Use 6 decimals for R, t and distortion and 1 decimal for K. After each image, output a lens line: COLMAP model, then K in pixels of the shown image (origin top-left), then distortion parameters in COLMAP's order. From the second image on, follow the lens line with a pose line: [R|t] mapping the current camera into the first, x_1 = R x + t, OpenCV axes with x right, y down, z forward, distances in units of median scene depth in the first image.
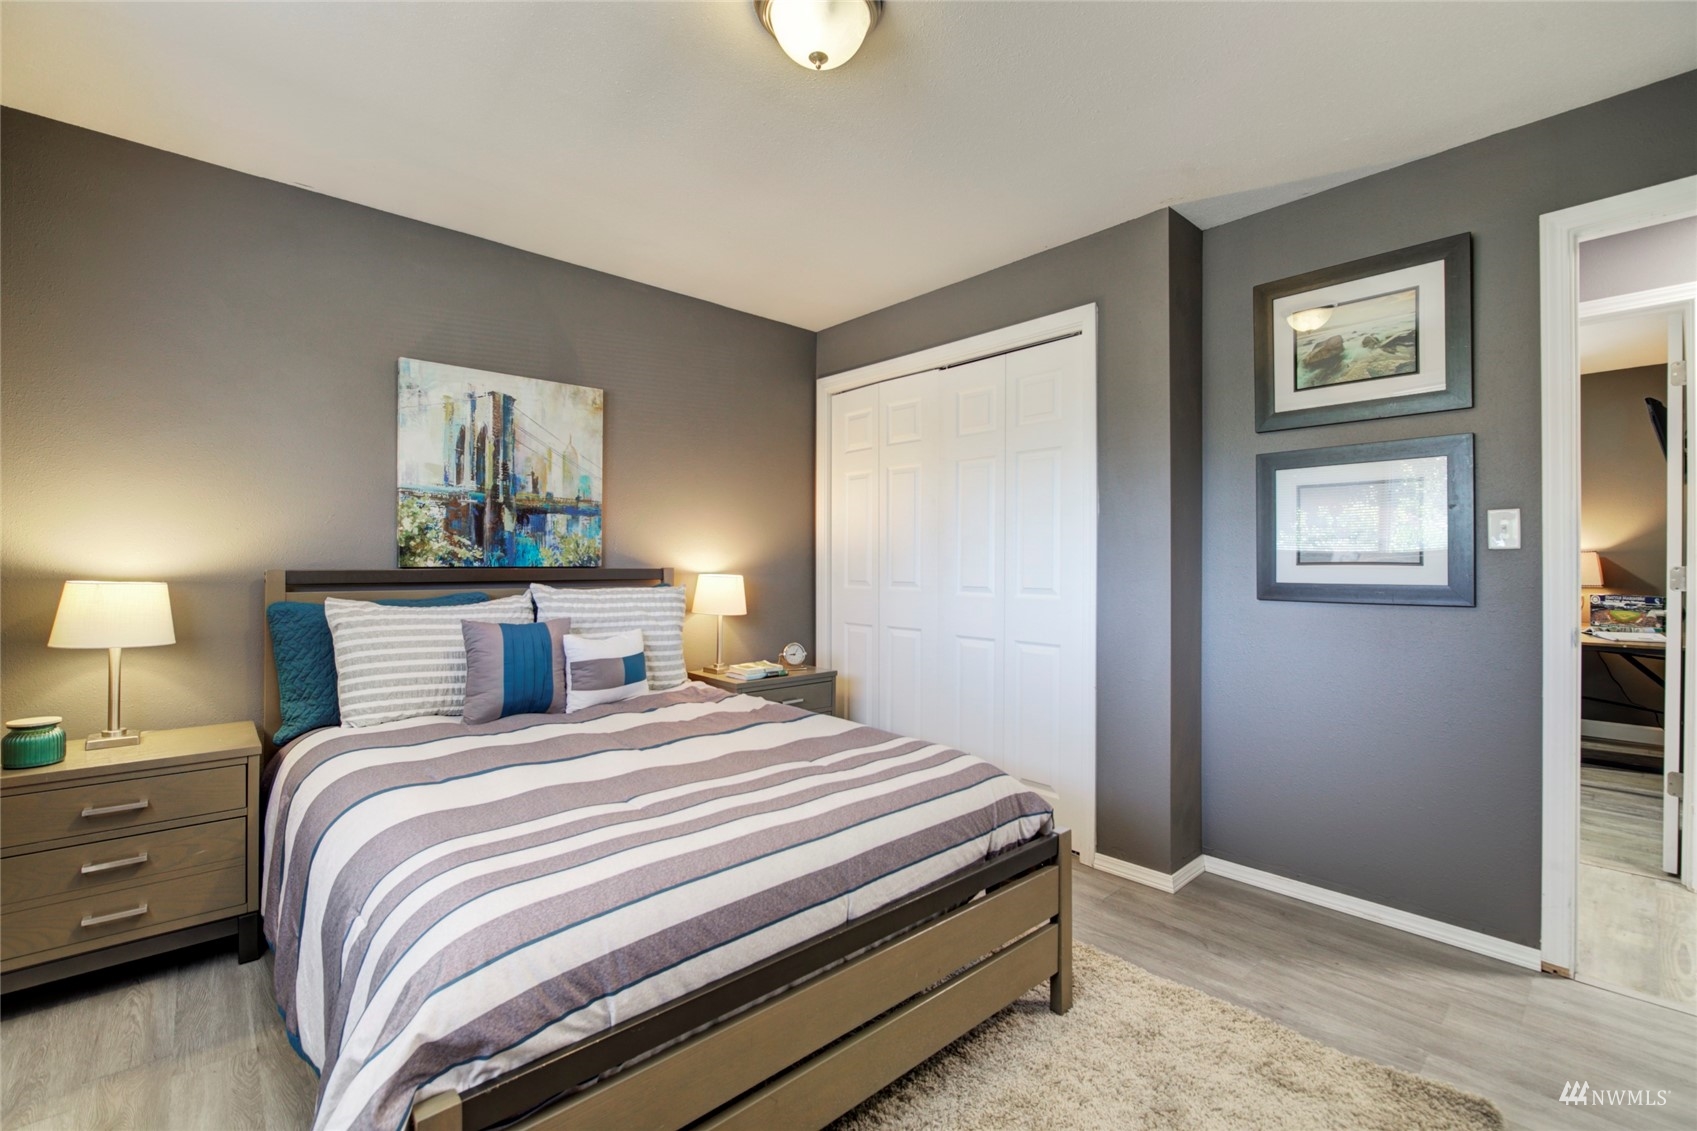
lens RADIAL K [[740.8, 0, 829.9], [0, 740.8, 568.1], [0, 0, 1]] dist [-0.014973, 0.000322]
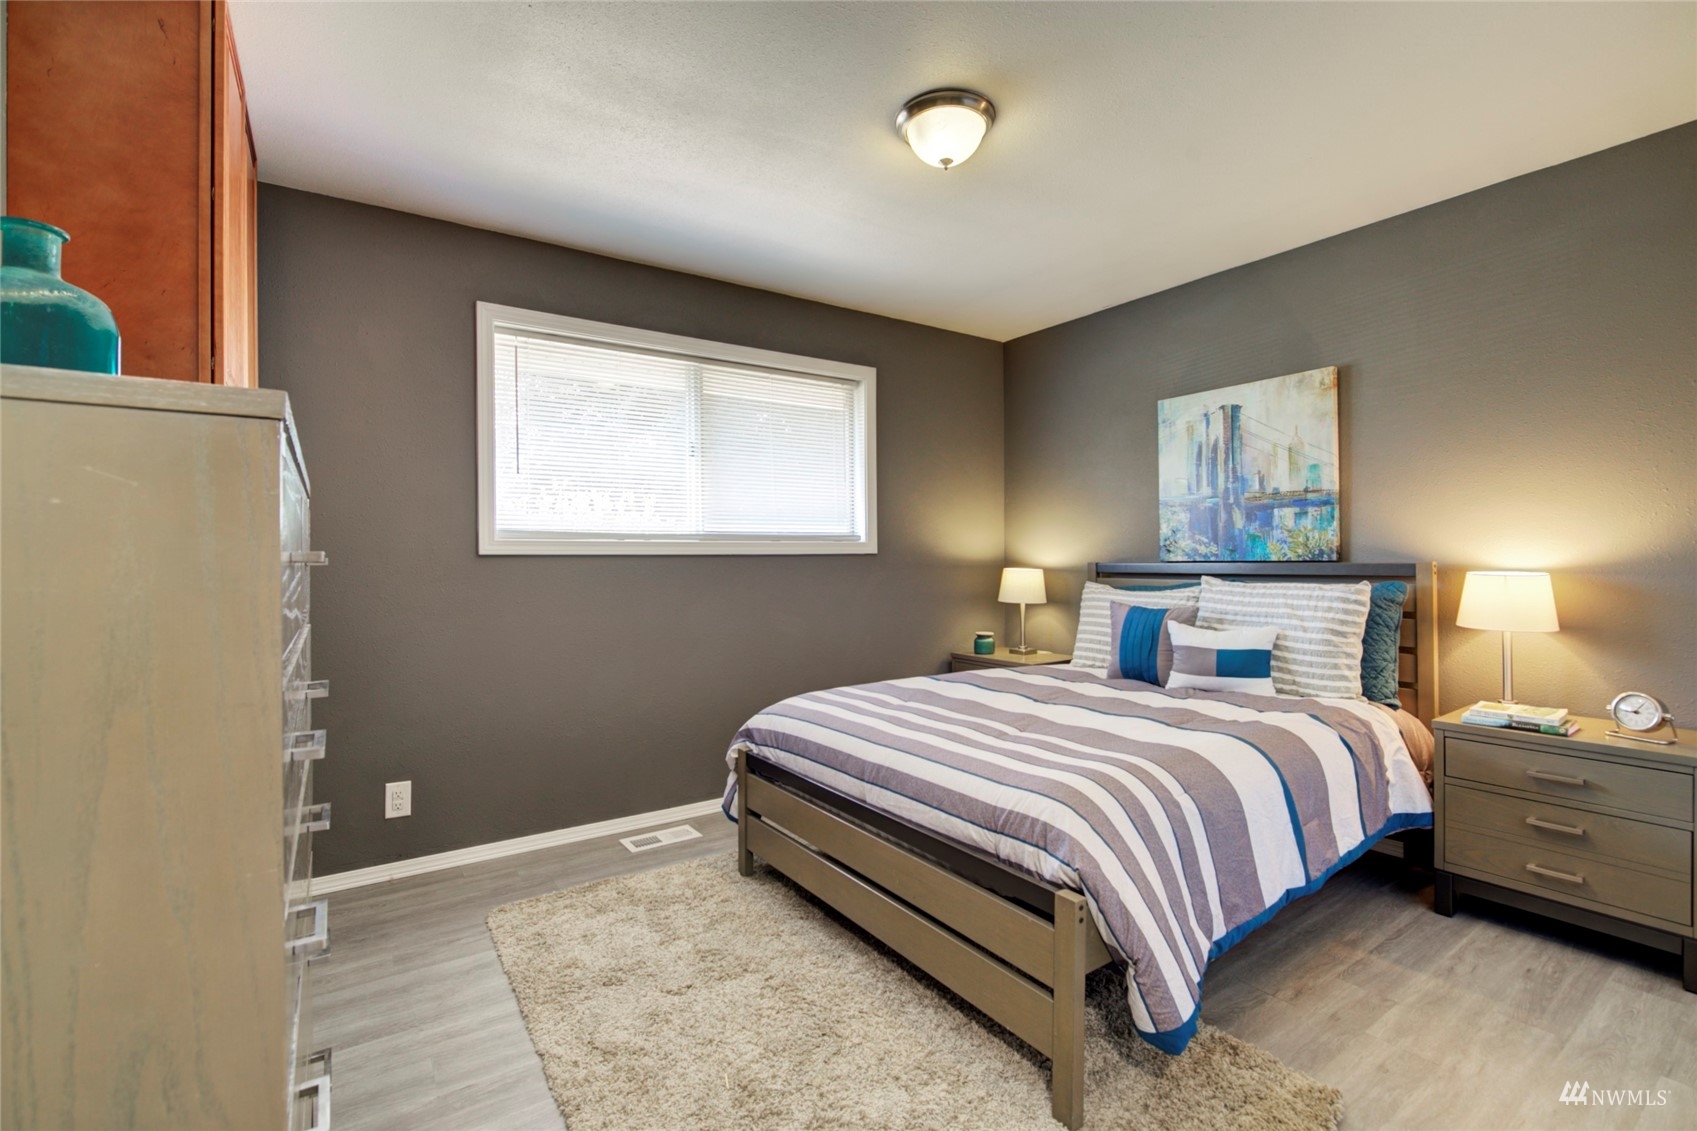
lens RADIAL K [[740.8, 0, 829.9], [0, 740.8, 568.1], [0, 0, 1]] dist [-0.014973, 0.000322]
pose [[-0.138329, 0.009959, -0.990336, 0.736183], [0.001706, 0.999950, 0.009818, -0.002844], [0.990385, -0.000331, -0.138339, 0.555498]]
